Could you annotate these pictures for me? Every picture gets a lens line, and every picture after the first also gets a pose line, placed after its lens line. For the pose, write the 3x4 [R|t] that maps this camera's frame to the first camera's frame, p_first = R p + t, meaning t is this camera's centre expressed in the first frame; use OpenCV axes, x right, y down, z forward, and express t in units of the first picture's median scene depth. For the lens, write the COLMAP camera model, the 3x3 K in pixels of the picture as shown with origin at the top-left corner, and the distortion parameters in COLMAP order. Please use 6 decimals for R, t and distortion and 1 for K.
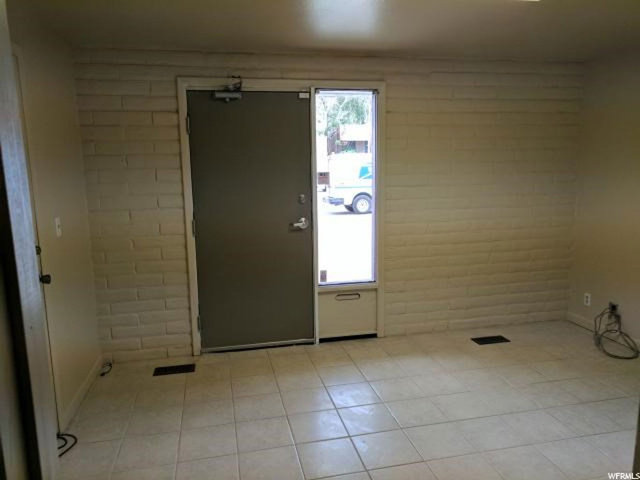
lens RADIAL K [[482.1, 0, 320.0], [0, 482.1, 240.0], [0, 0, 1]] dist [0.001641, 0.002681]
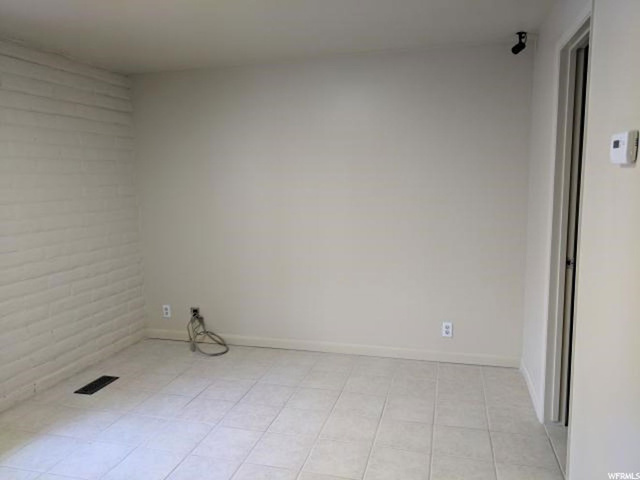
lens RADIAL K [[482.1, 0, 320.0], [0, 482.1, 240.0], [0, 0, 1]] dist [0.001641, 0.002681]
pose [[0.464853, -0.103344, 0.879336, -0.168026], [0.156094, 0.987174, 0.033500, -0.007496], [-0.871520, 0.121686, 0.475022, 0.225758]]
